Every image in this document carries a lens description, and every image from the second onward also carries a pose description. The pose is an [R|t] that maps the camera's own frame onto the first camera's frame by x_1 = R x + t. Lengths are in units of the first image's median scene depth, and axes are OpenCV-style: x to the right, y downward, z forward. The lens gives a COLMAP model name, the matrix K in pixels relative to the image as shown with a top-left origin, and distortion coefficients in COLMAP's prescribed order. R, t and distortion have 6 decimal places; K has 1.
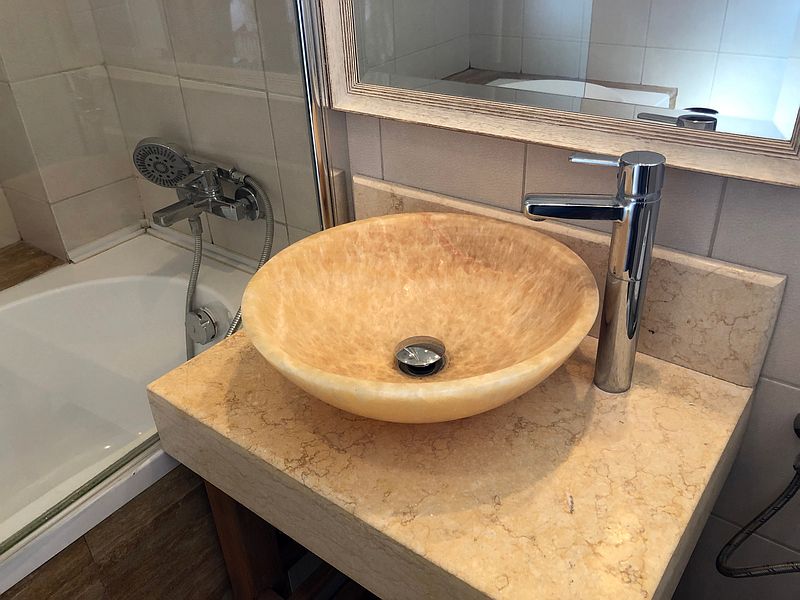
lens RADIAL K [[653.9, 0, 400.8], [0, 653.9, 295.2], [0, 0, 1]] dist [0.024522, -0.015772]
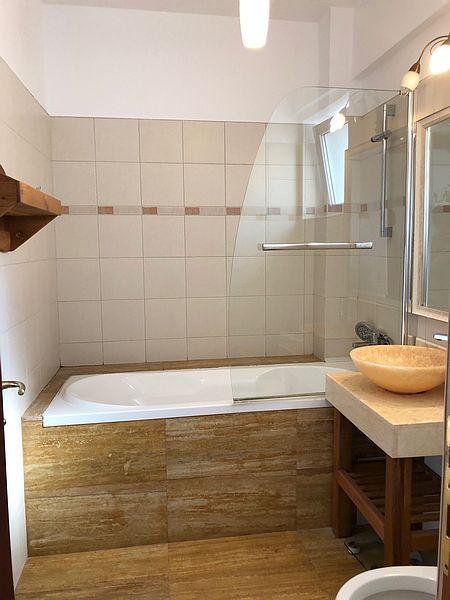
lens RADIAL K [[490.4, 0, 229.9], [0, 490.4, 295.7], [0, 0, 1]] dist [0.024522, -0.015772]
pose [[0.717819, 0.112812, -0.687029, 0.869356], [-0.377747, 0.892022, -0.248203, 0.538447], [0.584845, 0.437688, 0.682924, -1.106600]]
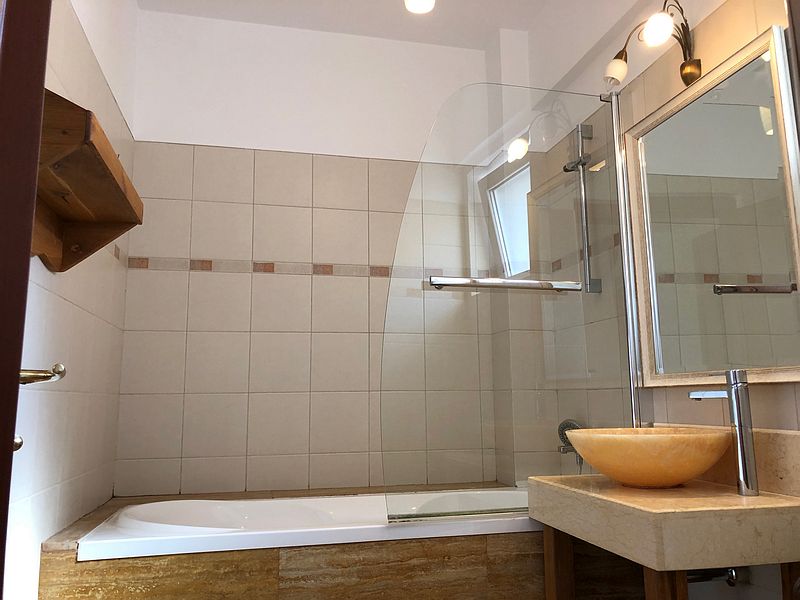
lens RADIAL K [[653.9, 0, 396.3], [0, 653.9, 296.6], [0, 0, 1]] dist [0.024522, -0.015772]
pose [[0.760126, -0.064262, -0.646590, 0.689454], [-0.355356, 0.791987, -0.496466, 0.831947], [0.543995, 0.607146, 0.579175, -0.841228]]
